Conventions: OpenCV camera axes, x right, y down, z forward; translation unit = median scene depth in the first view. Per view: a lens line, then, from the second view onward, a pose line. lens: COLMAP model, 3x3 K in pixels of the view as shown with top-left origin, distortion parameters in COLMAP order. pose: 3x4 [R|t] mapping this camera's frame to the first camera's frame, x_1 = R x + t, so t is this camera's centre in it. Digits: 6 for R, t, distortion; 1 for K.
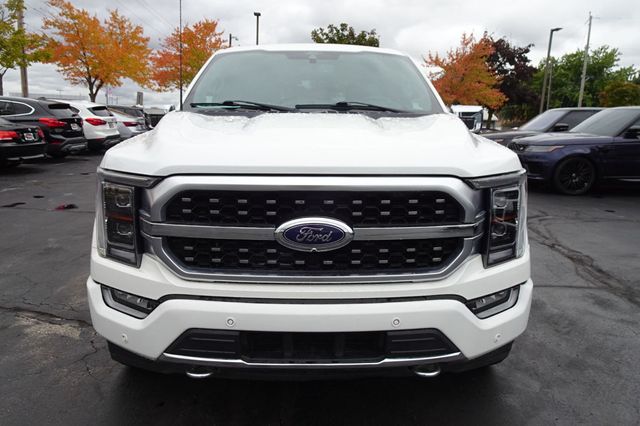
lens RADIAL K [[465.0, 0, 322.9], [0, 465.0, 211.5], [0, 0, 1]] dist [-0.000024, 0.000397]
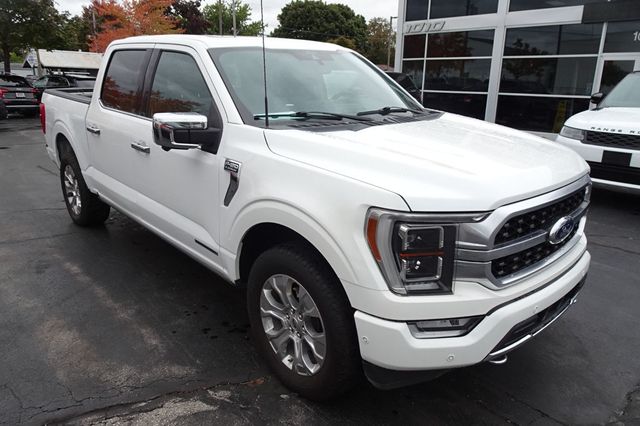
lens RADIAL K [[465.0, 0, 322.9], [0, 465.0, 211.5], [0, 0, 1]] dist [-0.000024, 0.000397]
pose [[0.751691, -0.197877, 0.629131, -0.742707], [0.129429, 0.979639, 0.153477, -0.161582], [-0.646690, -0.033939, 0.761997, 0.209779]]
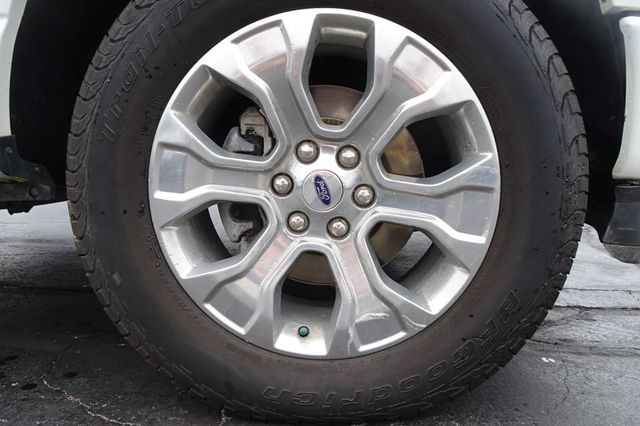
lens RADIAL K [[465.0, 0, 322.9], [0, 465.0, 211.5], [0, 0, 1]] dist [-0.000024, 0.000397]
pose [[0.063092, -0.135777, 0.988728, -0.563543], [0.189924, 0.974231, 0.121667, 0.117040], [-0.979770, 0.180107, 0.087253, 0.807638]]
